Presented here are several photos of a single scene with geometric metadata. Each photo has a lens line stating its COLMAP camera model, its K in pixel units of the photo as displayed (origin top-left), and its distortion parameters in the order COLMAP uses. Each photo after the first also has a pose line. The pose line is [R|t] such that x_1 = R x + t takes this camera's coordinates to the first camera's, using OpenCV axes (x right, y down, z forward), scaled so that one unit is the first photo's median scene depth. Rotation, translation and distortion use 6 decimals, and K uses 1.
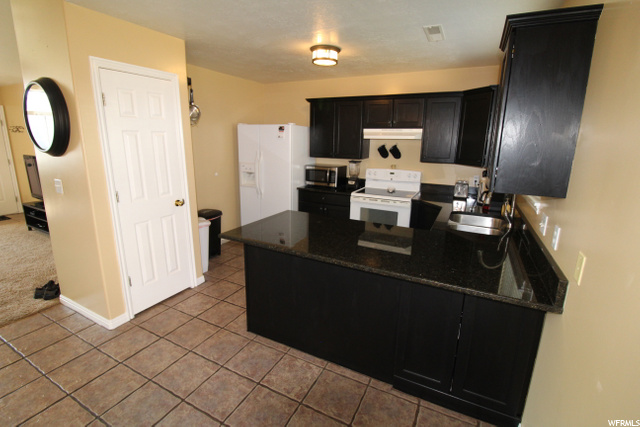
lens RADIAL K [[296.5, 0, 321.0], [0, 296.5, 209.6], [0, 0, 1]] dist [-0.007313, -0.008157]
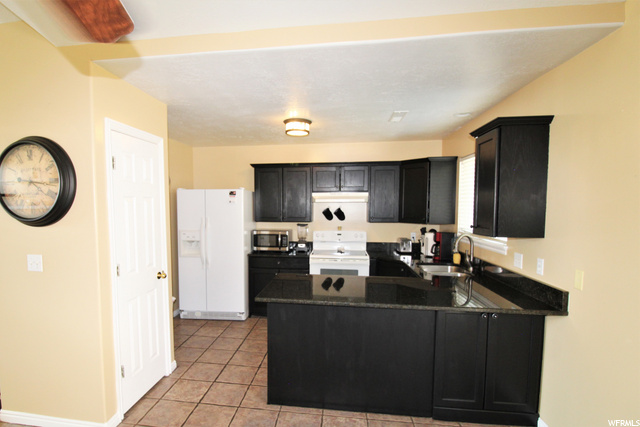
lens RADIAL K [[337.7, 0, 286.9], [0, 337.7, 232.3], [0, 0, 1]] dist [-0.006168, -0.006602]
pose [[0.950120, -0.043725, 0.308803, -0.327866], [0.089708, 0.986595, -0.136315, 0.017198], [-0.298704, 0.157218, 0.941307, -0.068160]]
